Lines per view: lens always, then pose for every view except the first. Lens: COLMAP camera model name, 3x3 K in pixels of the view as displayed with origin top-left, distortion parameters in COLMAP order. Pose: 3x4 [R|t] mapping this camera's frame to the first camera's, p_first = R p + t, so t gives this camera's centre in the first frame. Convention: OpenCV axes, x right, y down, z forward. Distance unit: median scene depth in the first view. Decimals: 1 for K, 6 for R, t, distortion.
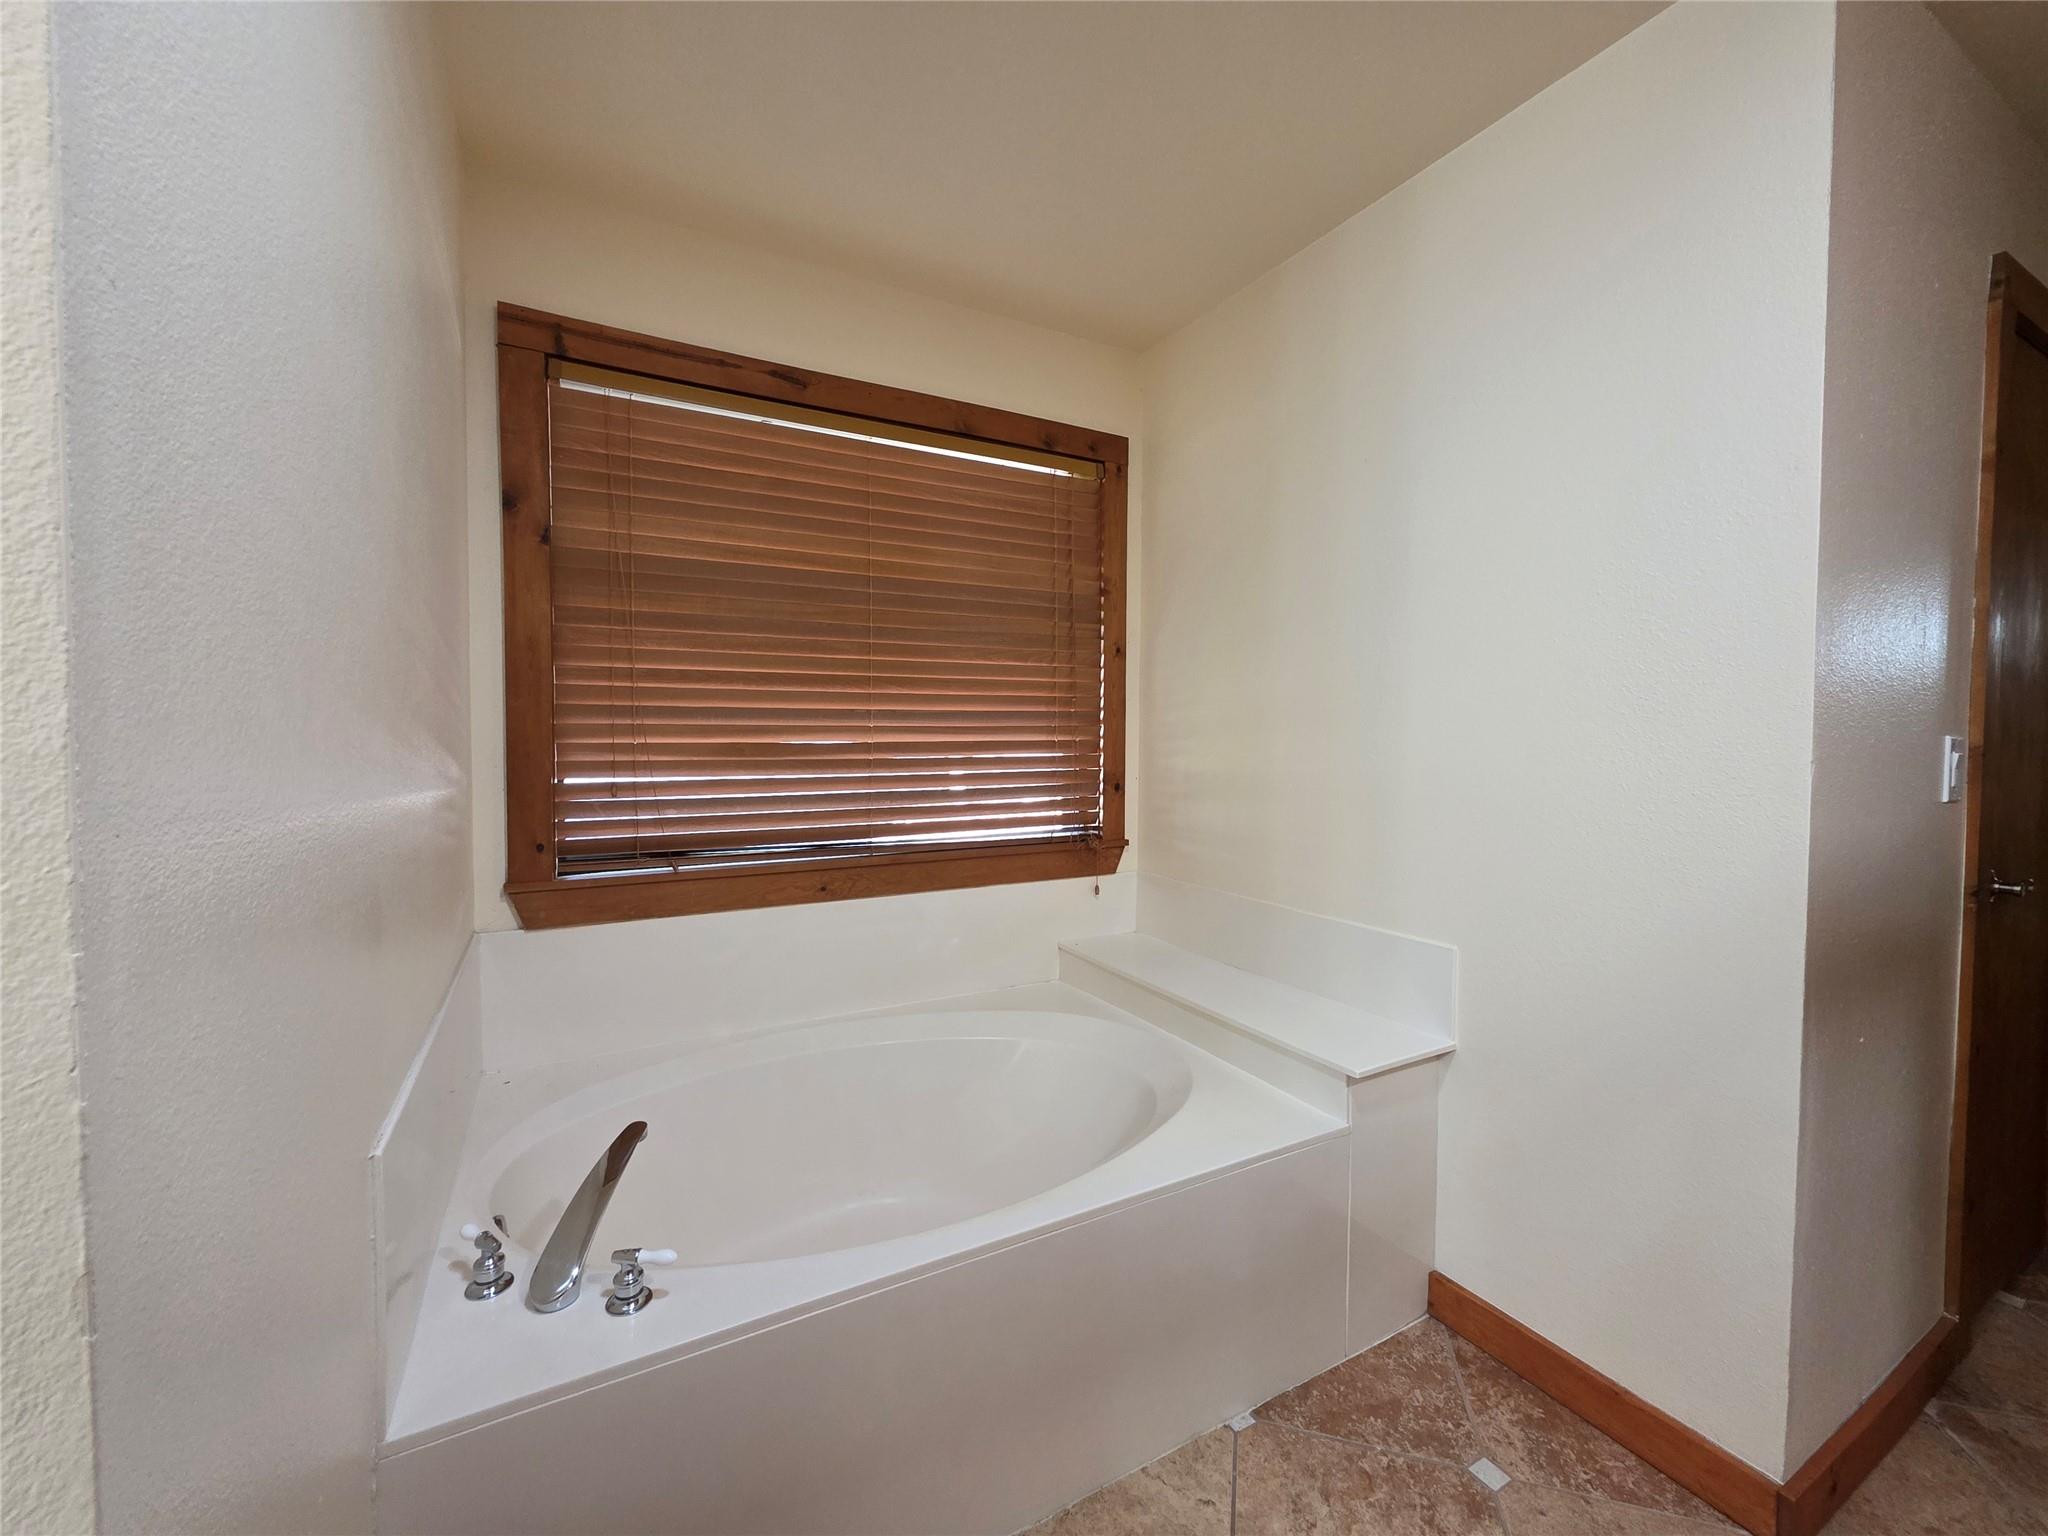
lens RADIAL K [[815.8, 0, 1015.2], [0, 815.8, 761.0], [0, 0, 1]] dist [0.001195, -0.000360]
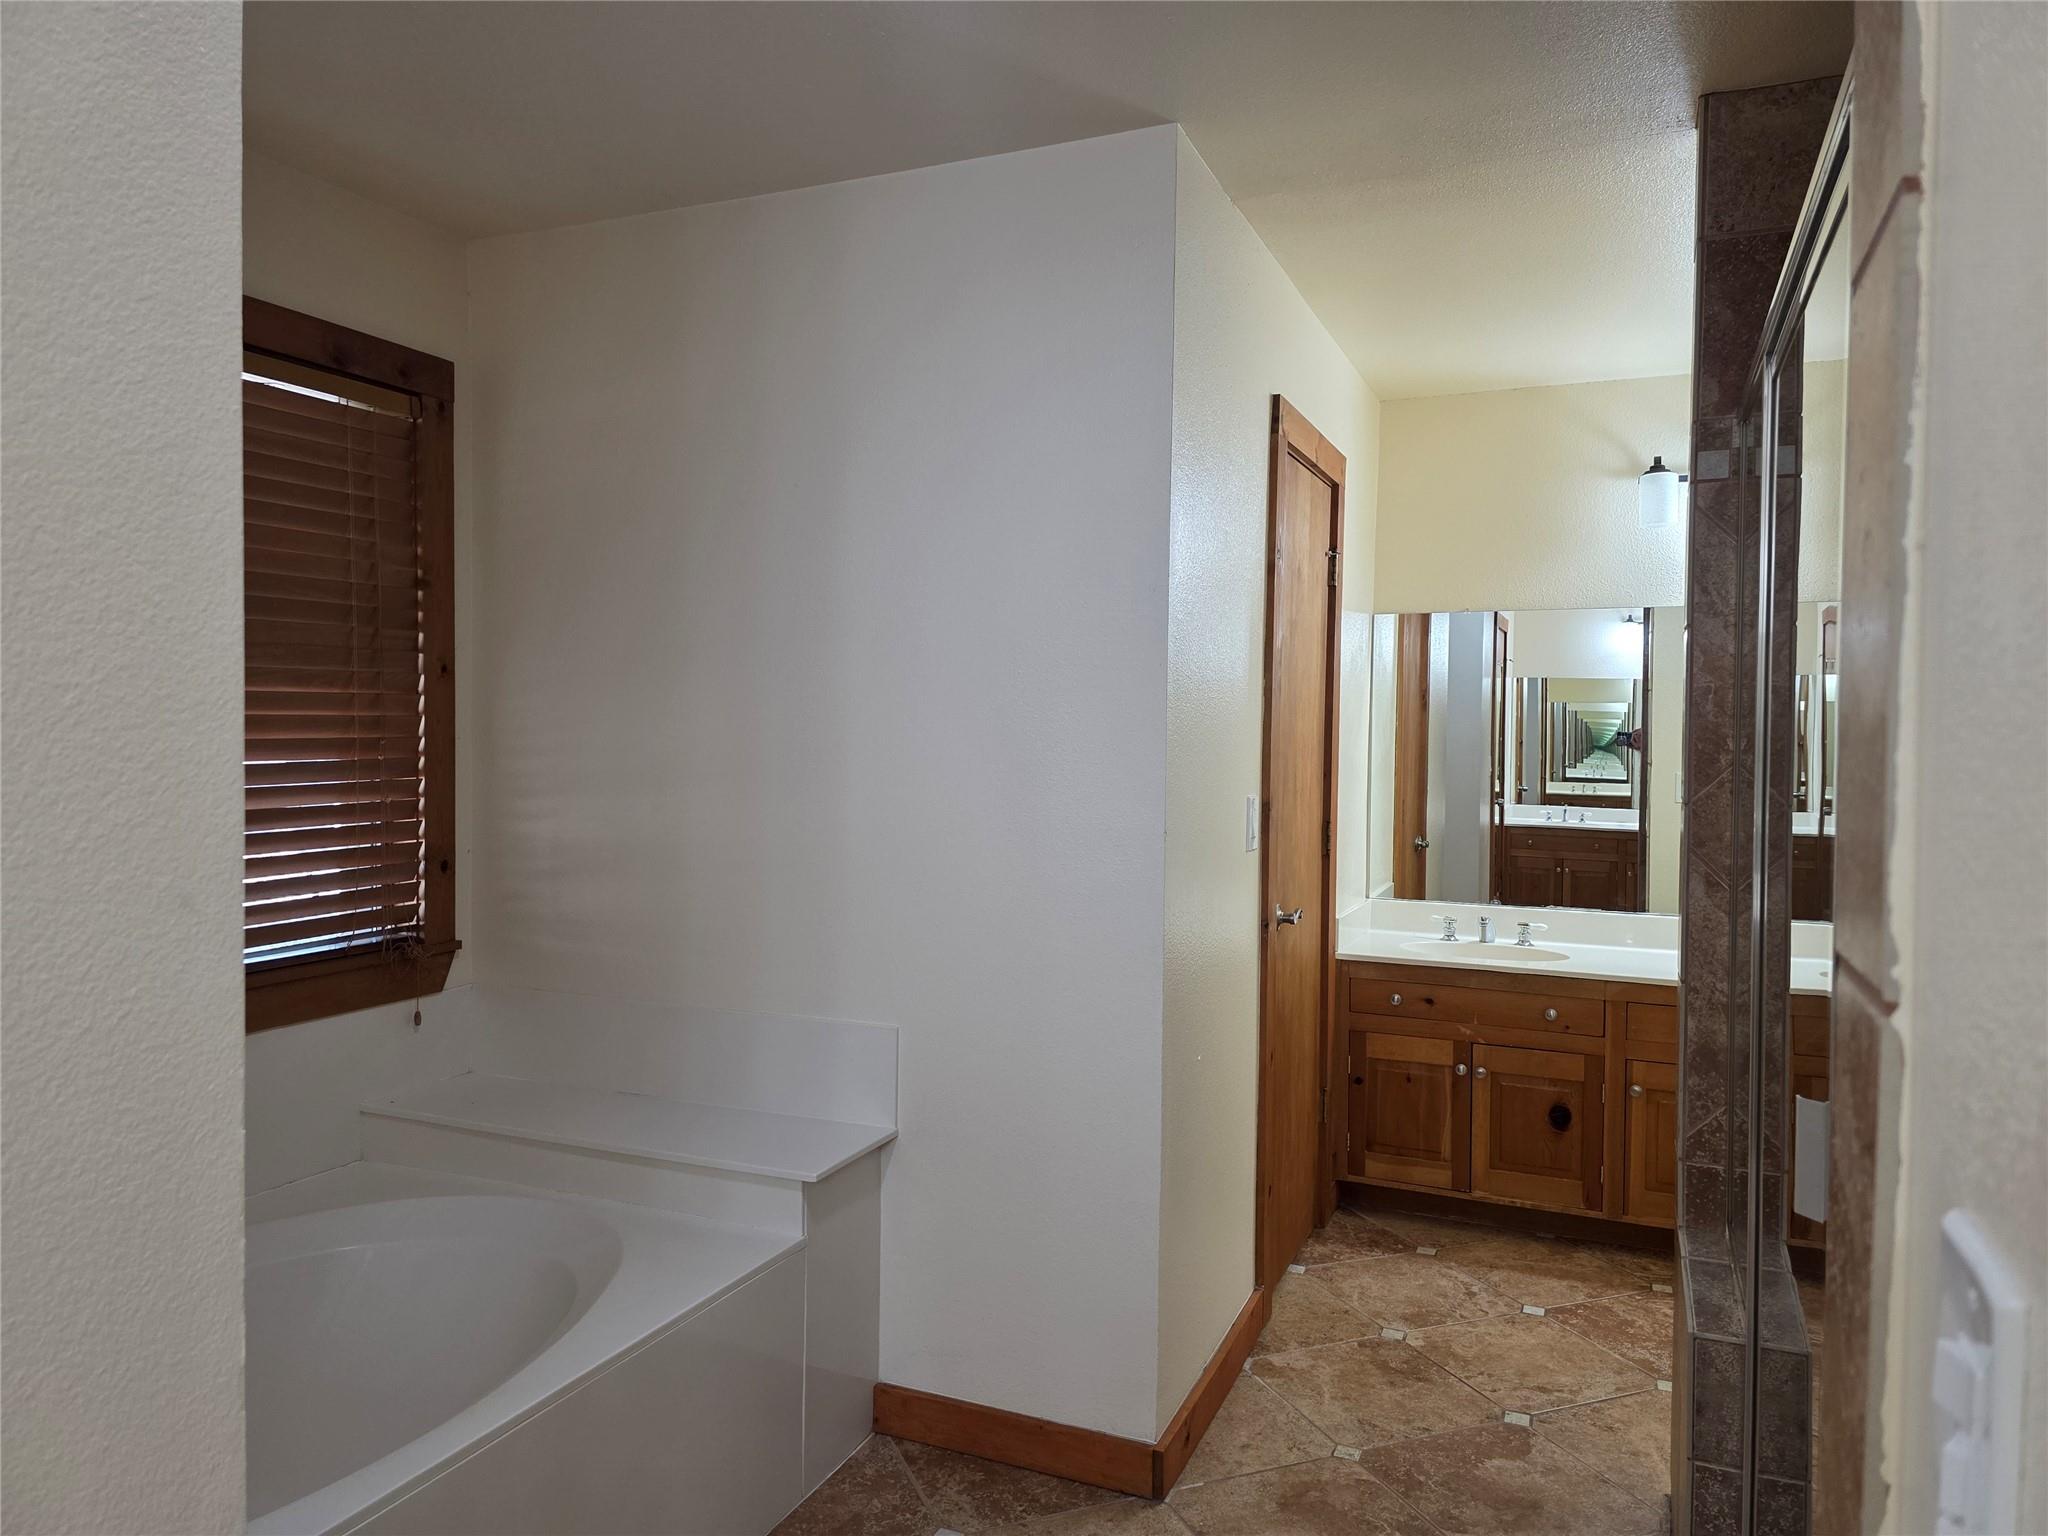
lens RADIAL K [[1400.0, 0, 1025.9], [0, 1400.0, 763.4], [0, 0, 1]] dist [0.013458, -0.000177]
pose [[0.783636, -0.012772, 0.621089, -0.238057], [0.013875, 0.999899, 0.003057, -0.054599], [-0.621066, 0.006222, 0.783734, -0.250647]]
